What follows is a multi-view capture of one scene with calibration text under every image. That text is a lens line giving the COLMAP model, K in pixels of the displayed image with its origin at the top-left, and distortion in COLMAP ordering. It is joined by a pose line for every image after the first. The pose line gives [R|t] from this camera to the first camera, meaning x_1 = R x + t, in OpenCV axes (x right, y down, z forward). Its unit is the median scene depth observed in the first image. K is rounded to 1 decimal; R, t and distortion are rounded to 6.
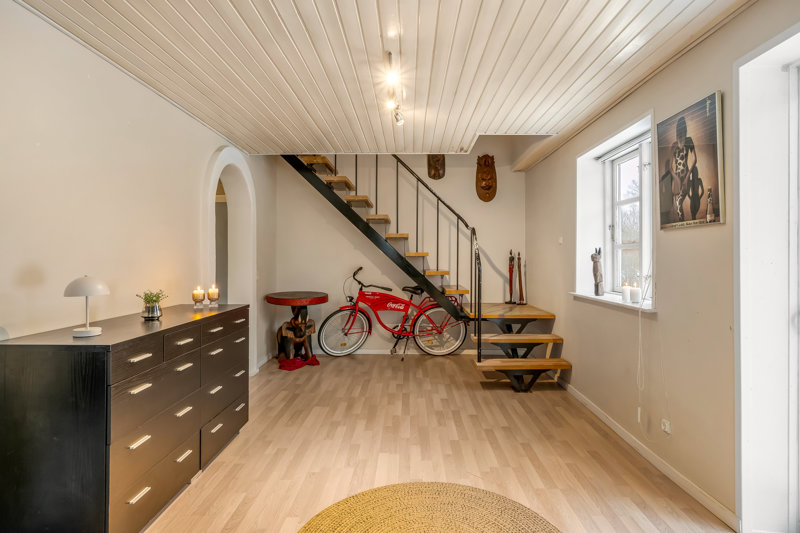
lens RADIAL K [[433.0, 0, 399.3], [0, 433.0, 252.2], [0, 0, 1]] dist [0.000037, -0.002150]
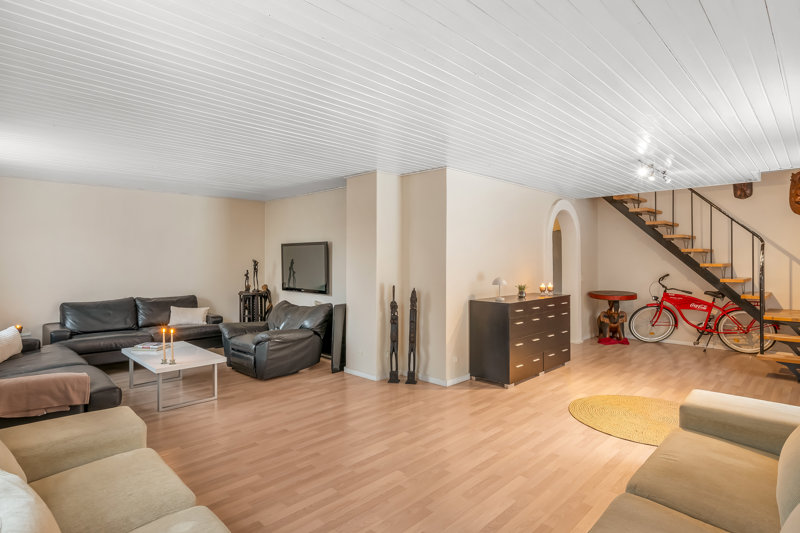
lens RADIAL K [[433.0, 0, 399.8], [0, 433.0, 261.5], [0, 0, 1]] dist [0.000037, -0.002150]
pose [[0.720245, 0.003952, -0.693708, 0.238159], [0.010155, 0.999817, 0.016239, -0.032040], [0.693645, -0.018741, 0.720073, -0.475226]]
